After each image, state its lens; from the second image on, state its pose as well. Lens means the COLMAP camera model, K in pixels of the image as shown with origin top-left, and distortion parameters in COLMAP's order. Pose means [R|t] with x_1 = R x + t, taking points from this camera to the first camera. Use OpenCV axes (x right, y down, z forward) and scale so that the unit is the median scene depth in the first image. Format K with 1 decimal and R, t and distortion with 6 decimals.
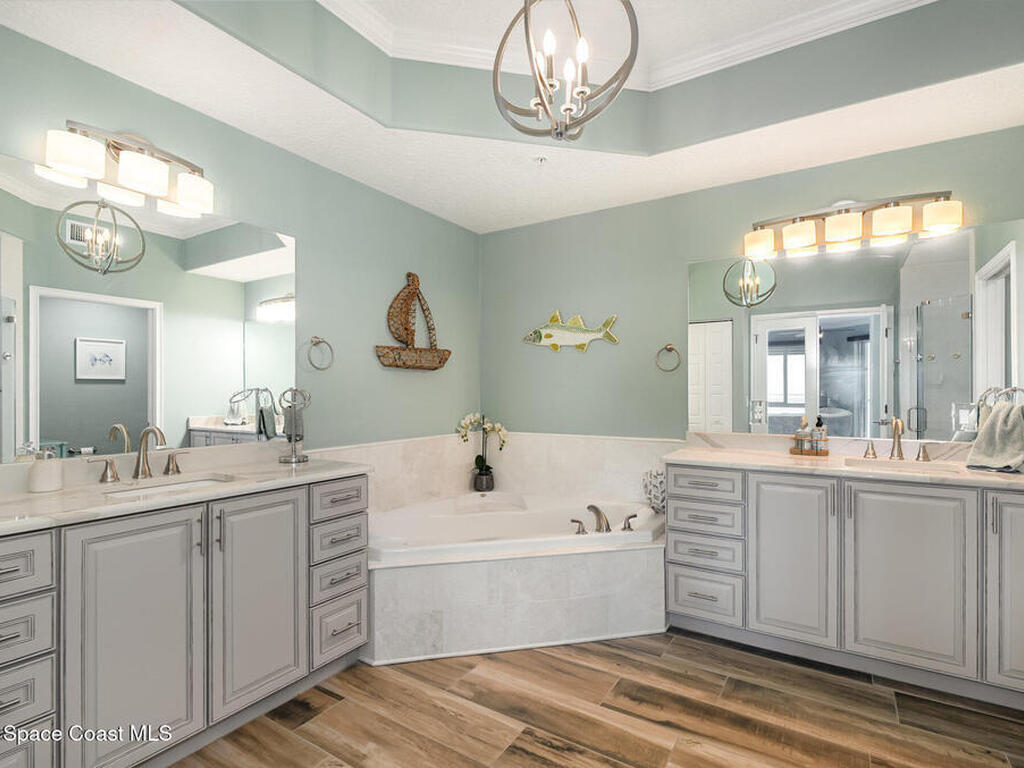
lens RADIAL K [[510.2, 0, 517.9], [0, 510.2, 390.9], [0, 0, 1]] dist [0.002784, 0.000497]
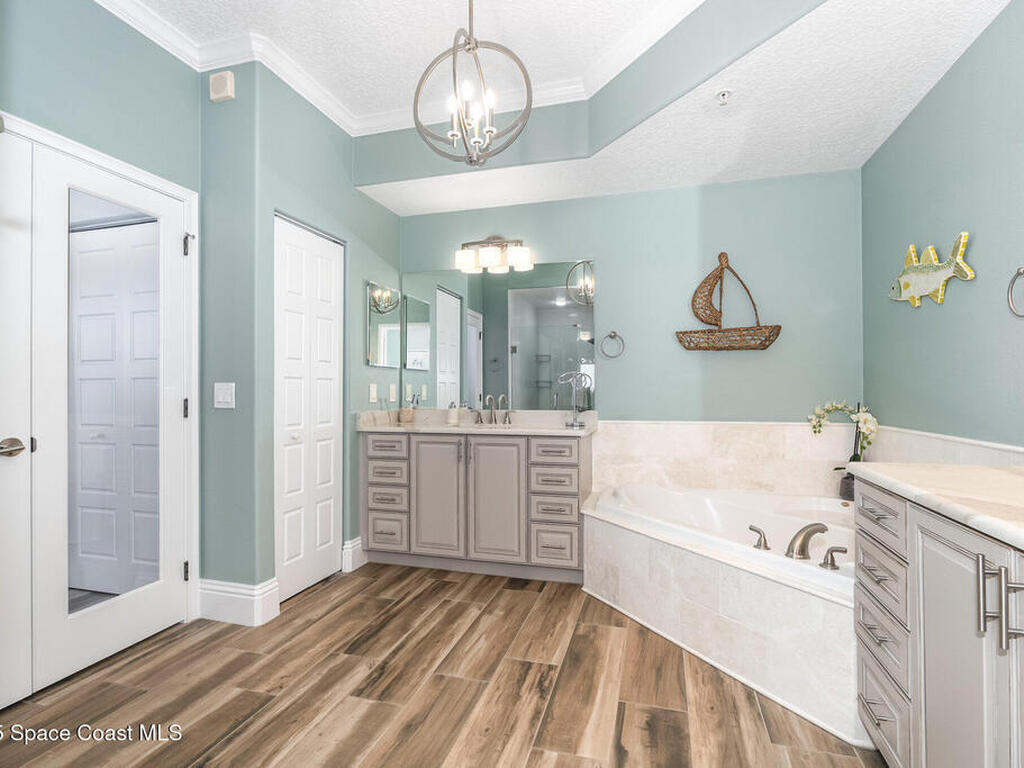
lens RADIAL K [[510.2, 0, 522.1], [0, 510.2, 382.5], [0, 0, 1]] dist [0.002784, 0.000497]
pose [[0.282033, -0.013798, -0.959305, 0.942964], [0.007476, 0.999898, -0.012184, 0.042273], [0.959376, -0.003735, 0.282107, 0.532910]]
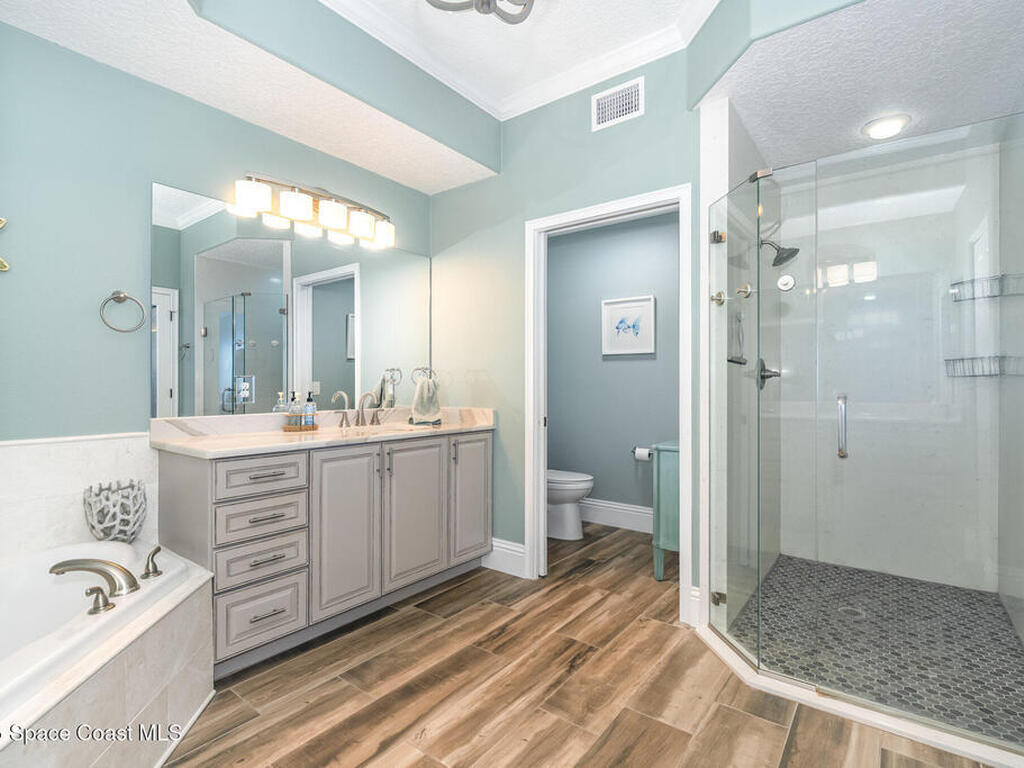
lens RADIAL K [[510.2, 0, 510.9], [0, 510.2, 385.8], [0, 0, 1]] dist [0.002784, 0.000497]
pose [[0.089219, -0.000125, 0.996012, -0.473936], [-0.002419, 0.999997, 0.000343, 0.045292], [-0.996009, -0.002440, 0.089218, 0.631046]]
